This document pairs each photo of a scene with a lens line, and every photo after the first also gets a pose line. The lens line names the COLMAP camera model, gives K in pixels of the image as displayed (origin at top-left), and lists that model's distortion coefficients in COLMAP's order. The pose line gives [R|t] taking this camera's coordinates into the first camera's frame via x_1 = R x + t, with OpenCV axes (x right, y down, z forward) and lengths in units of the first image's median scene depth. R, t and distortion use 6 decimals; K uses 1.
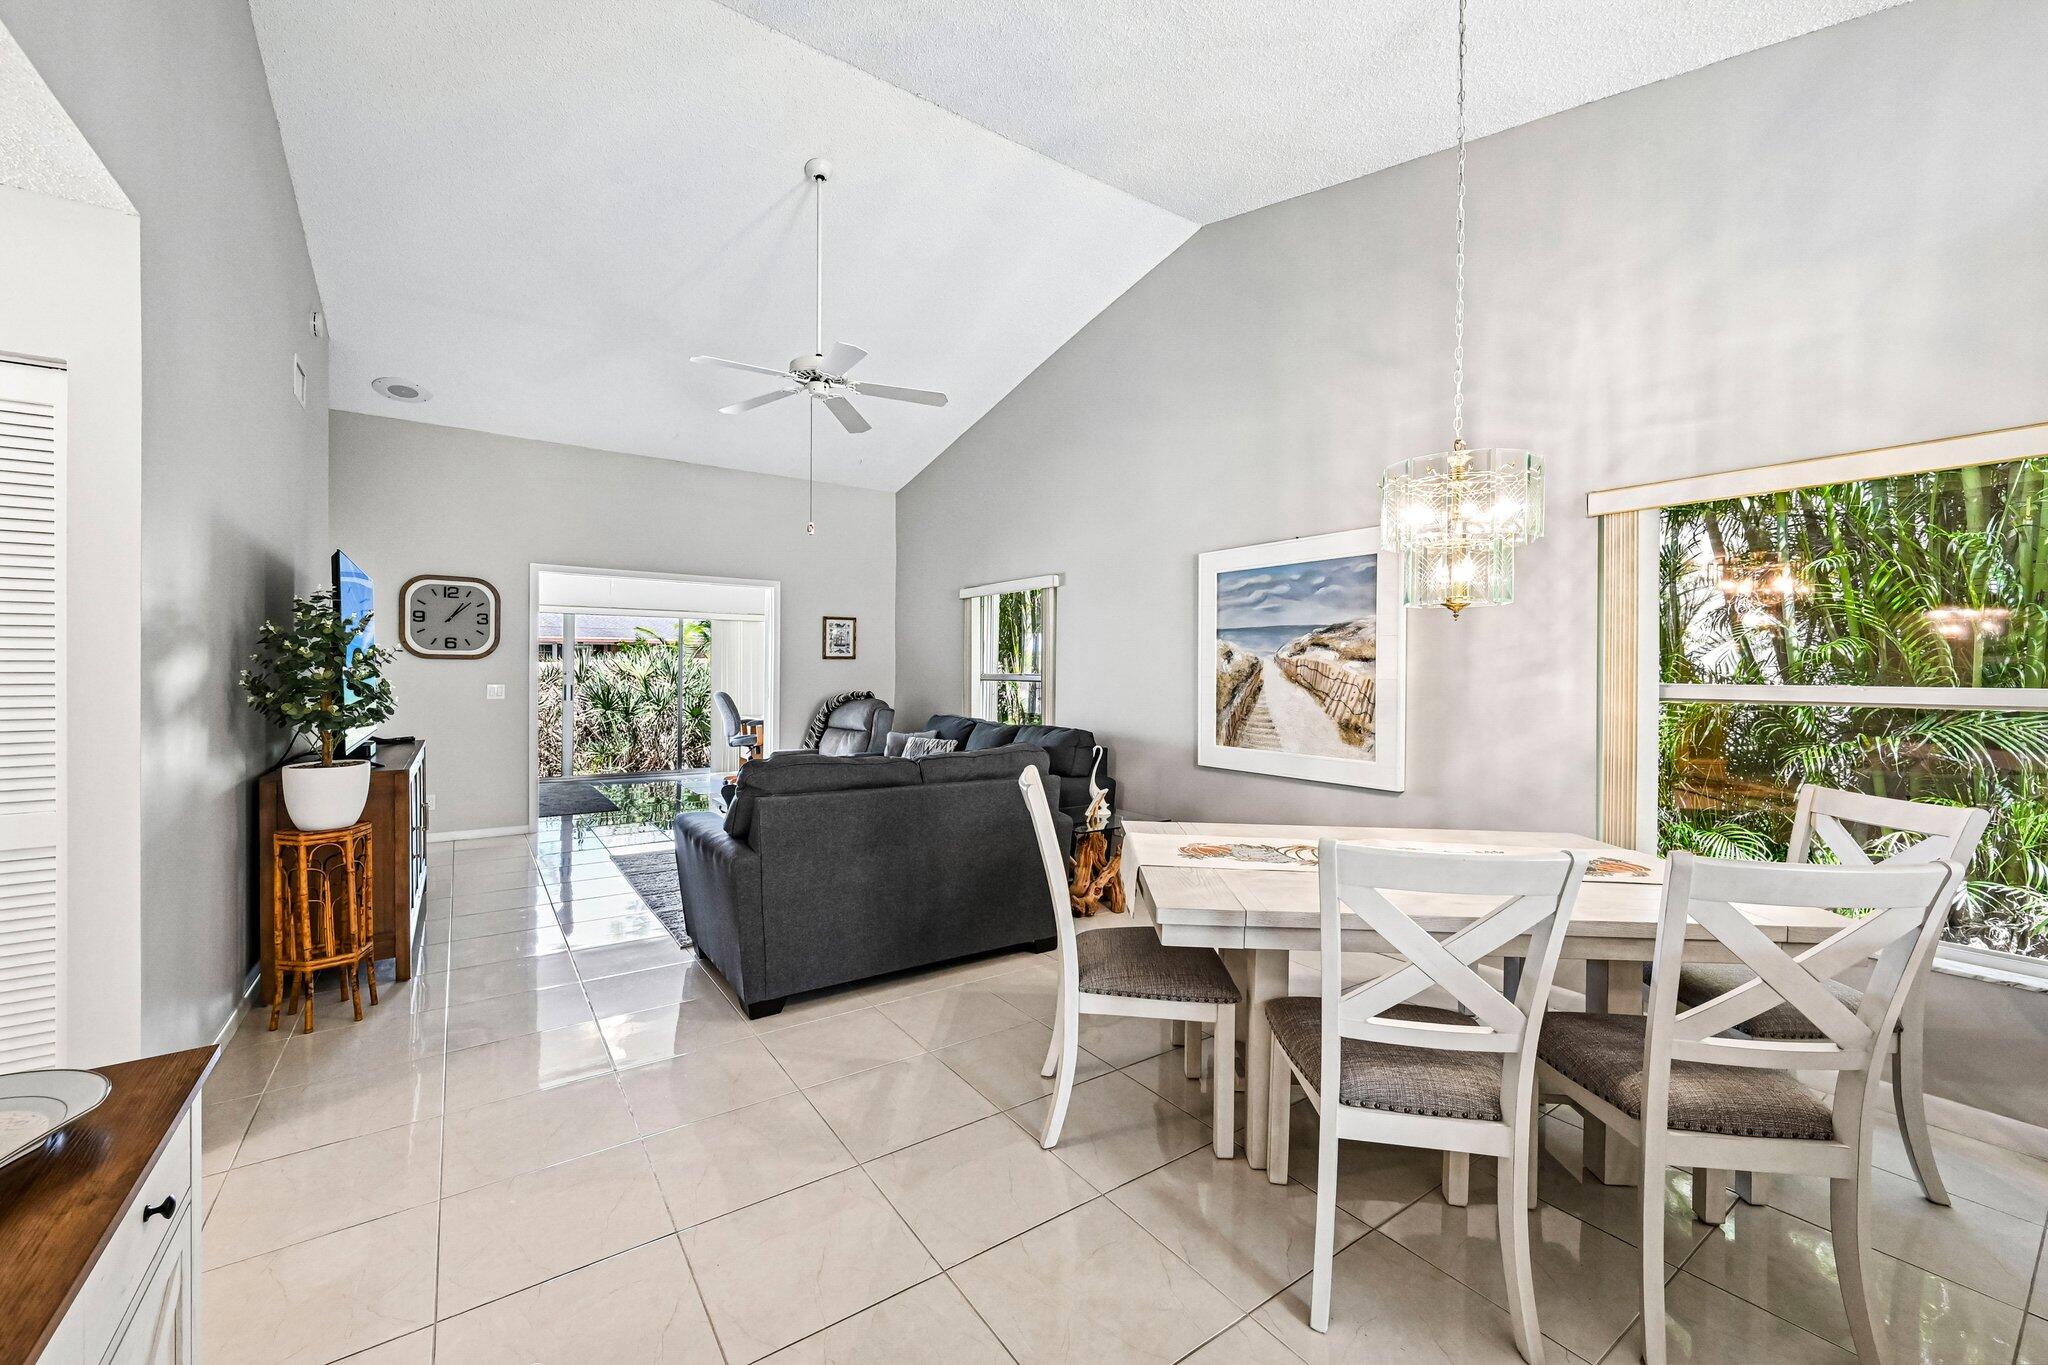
lens RADIAL K [[808.2, 0, 1024.0], [0, 808.2, 682.5], [0, 0, 1]] dist [-0.000427, 0.000002]
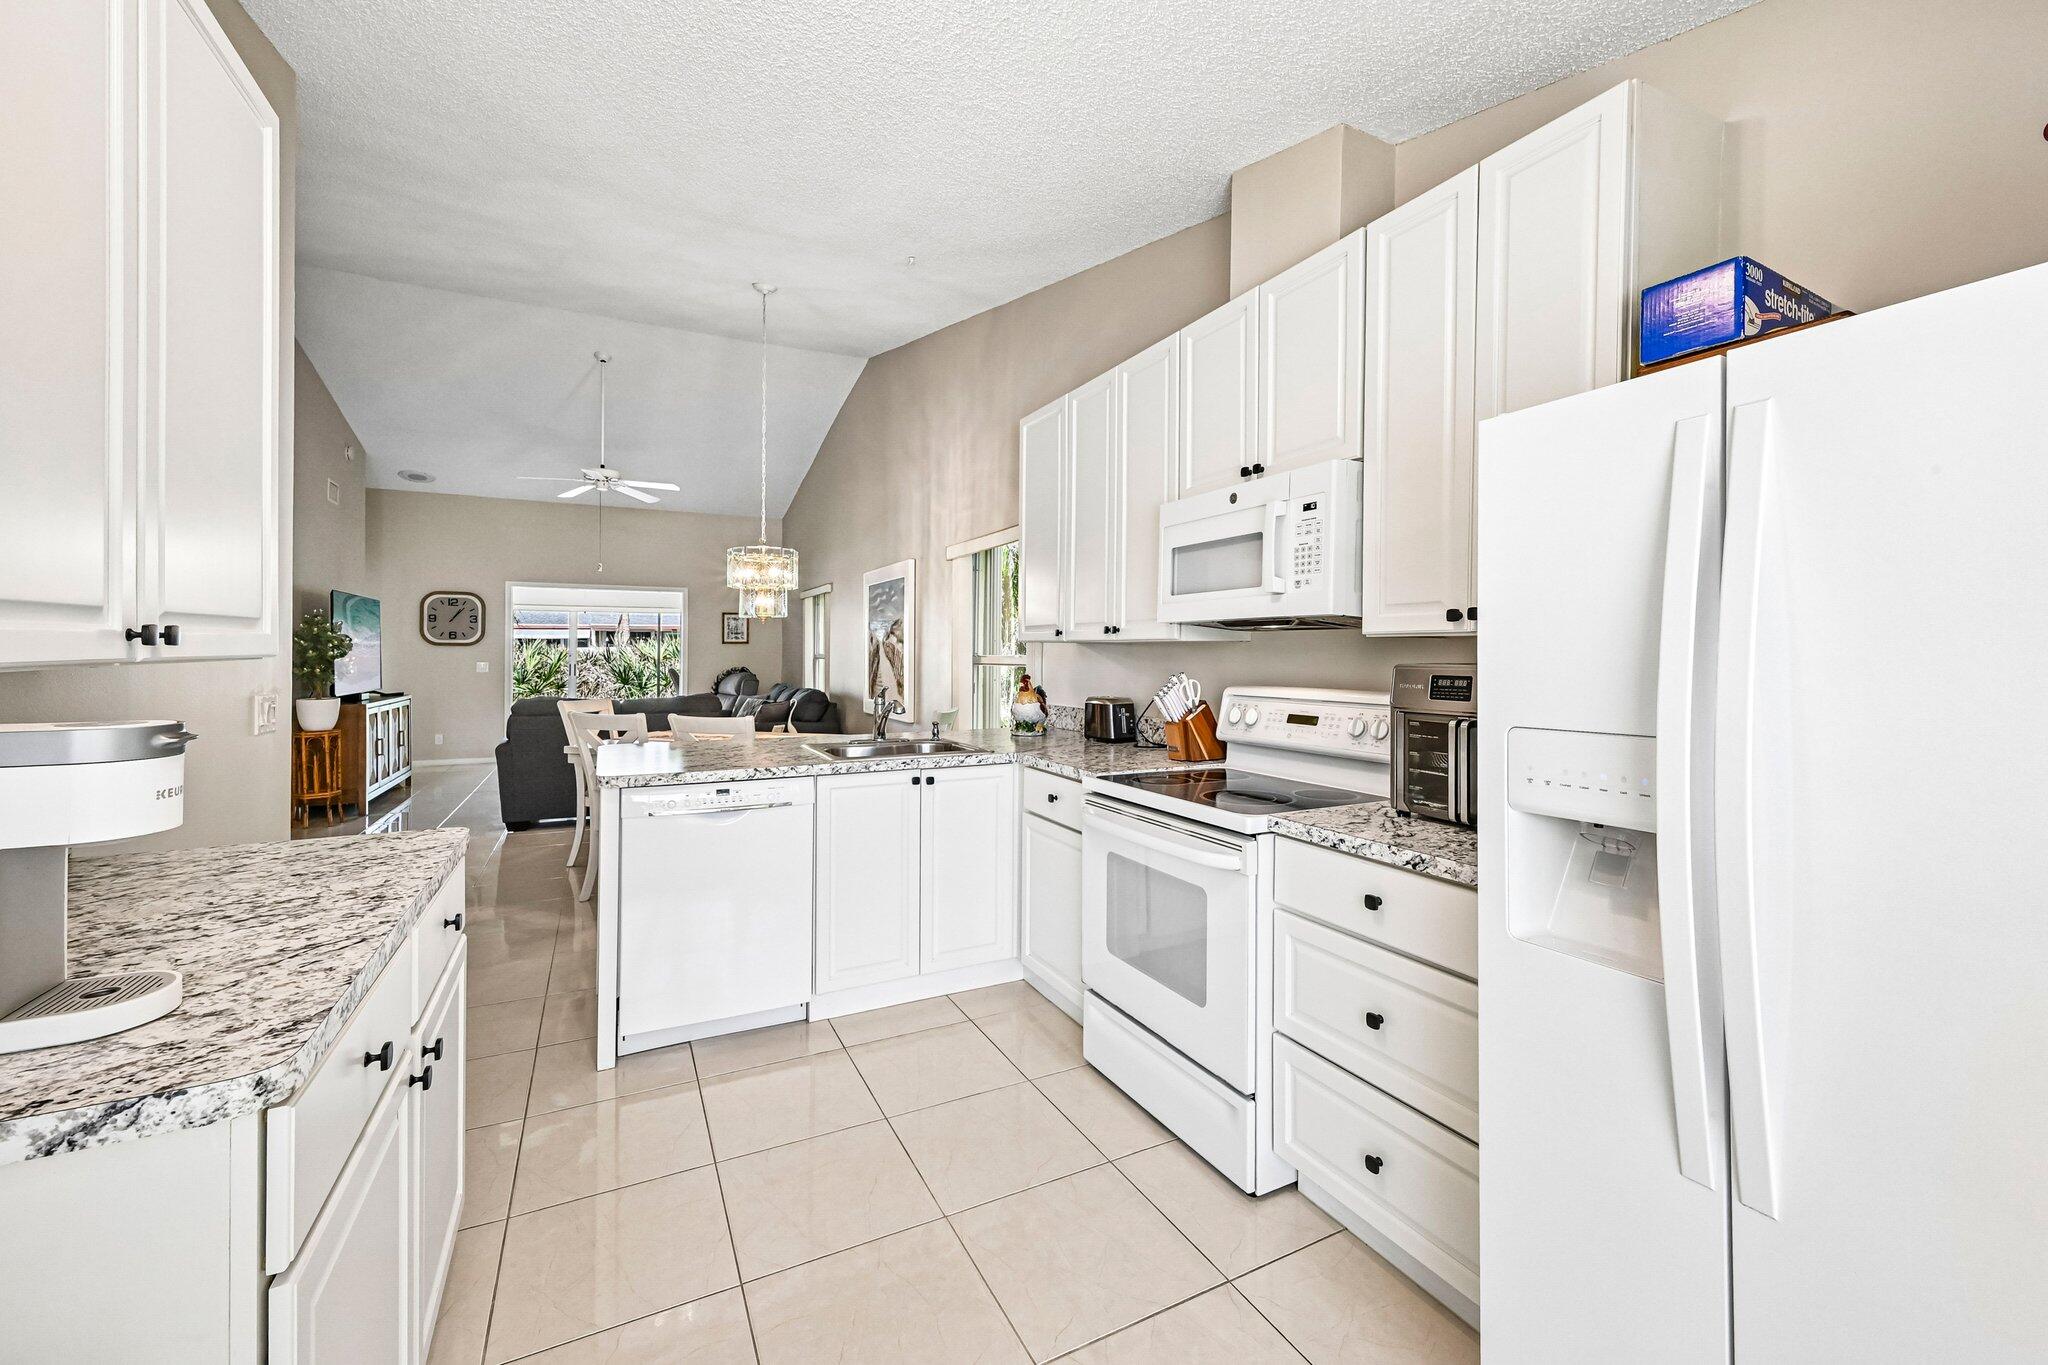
lens RADIAL K [[804.1, 0, 1017.1], [0, 804.1, 661.7], [0, 0, 1]] dist [0.000926, -0.000056]
pose [[0.990669, -0.004140, -0.136225, 0.555640], [0.003551, 0.999983, -0.004567, 0.012310], [0.136241, 0.004041, 0.990667, -0.365056]]
